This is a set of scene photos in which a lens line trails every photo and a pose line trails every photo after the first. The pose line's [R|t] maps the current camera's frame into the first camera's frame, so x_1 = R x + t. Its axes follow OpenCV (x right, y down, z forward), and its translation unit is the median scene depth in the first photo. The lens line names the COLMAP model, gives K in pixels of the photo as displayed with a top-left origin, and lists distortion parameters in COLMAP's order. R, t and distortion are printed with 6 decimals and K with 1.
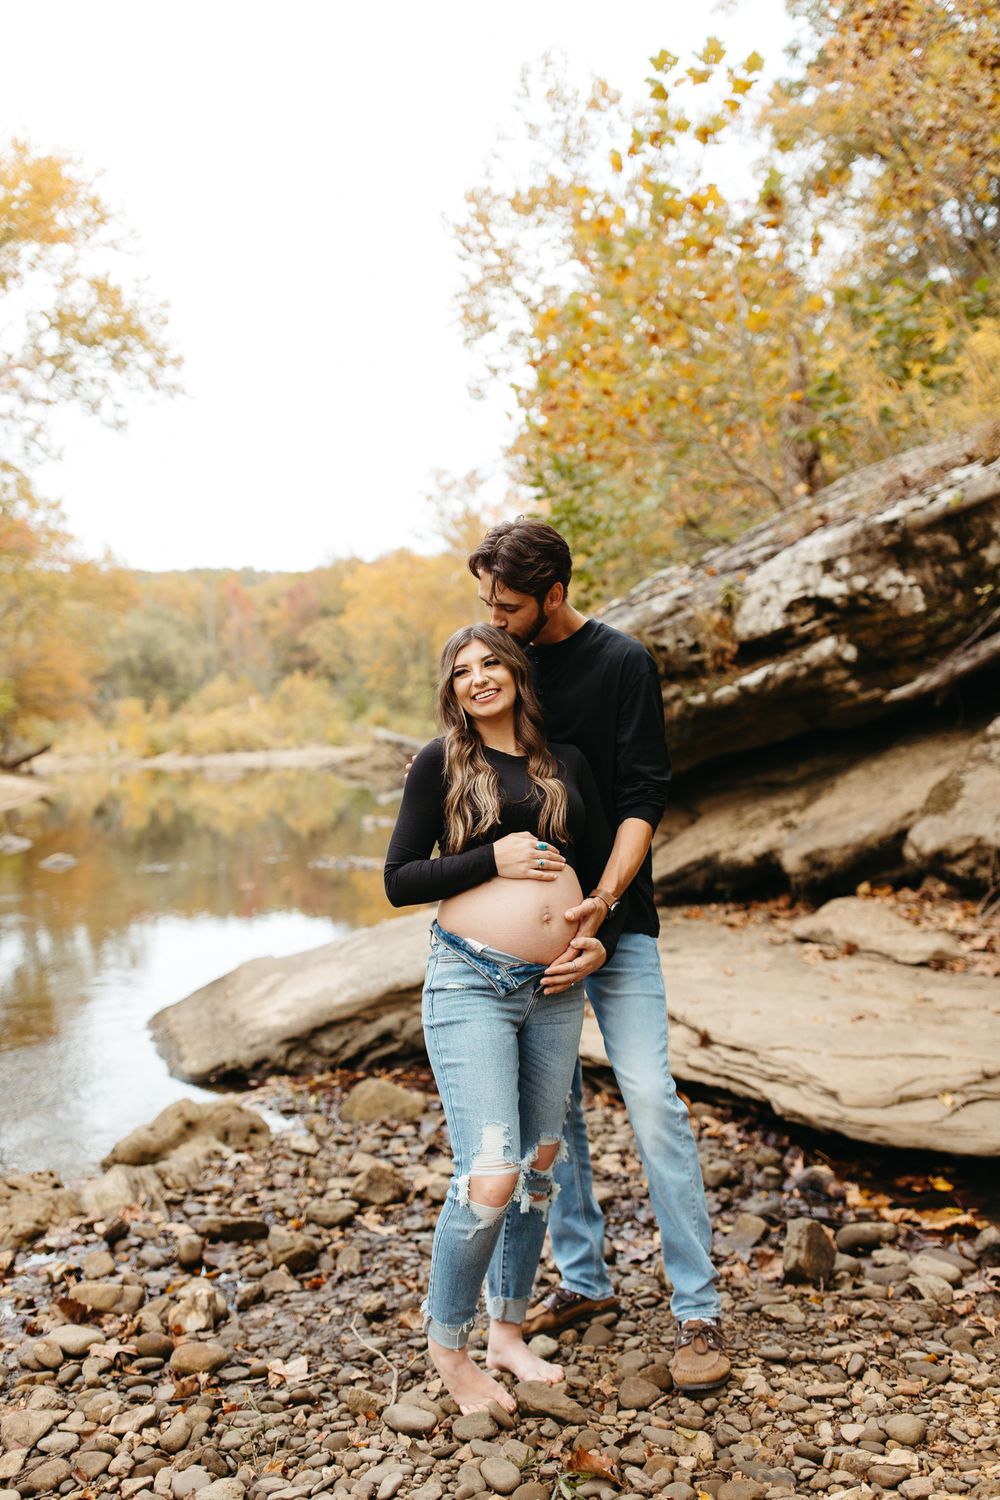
lens RADIAL K [[1429.8, 0, 498.3], [0, 1429.8, 745.6], [0, 0, 1]] dist [0.011664, -0.010227]
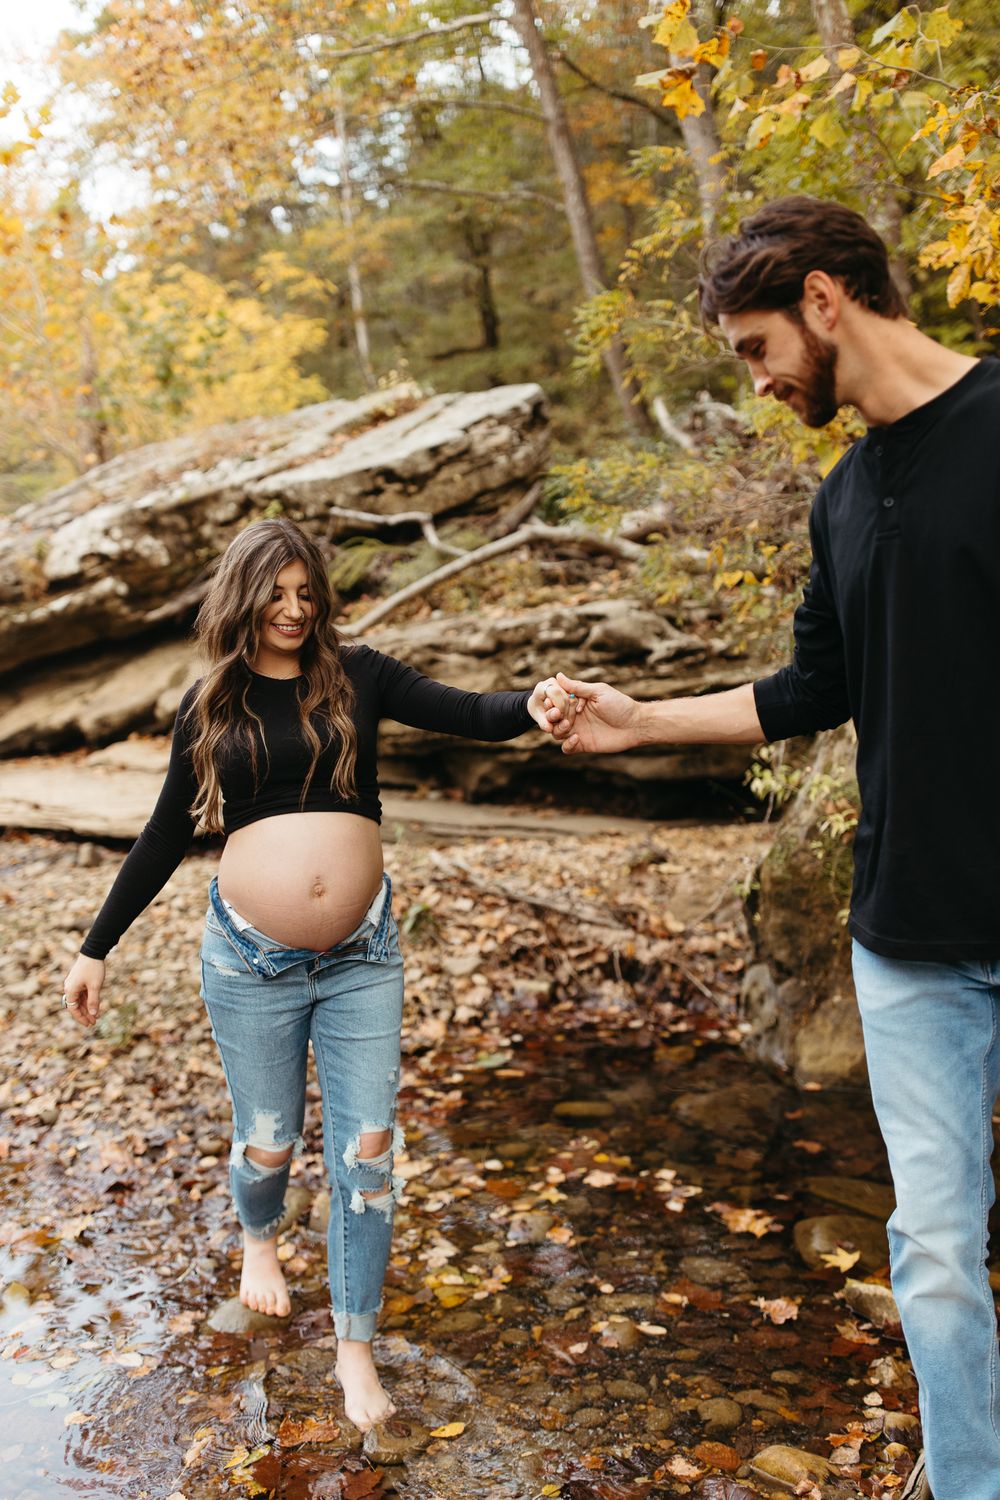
lens RADIAL K [[1435.1, 0, 500.0], [0, 1435.1, 750.0], [0, 0, 1]] dist [-0.003181, -0.003709]
pose [[0.889814, -0.035162, 0.454967, -0.102507], [0.008109, 0.998088, 0.061277, 0.017309], [-0.456252, -0.050836, 0.888398, -0.571318]]
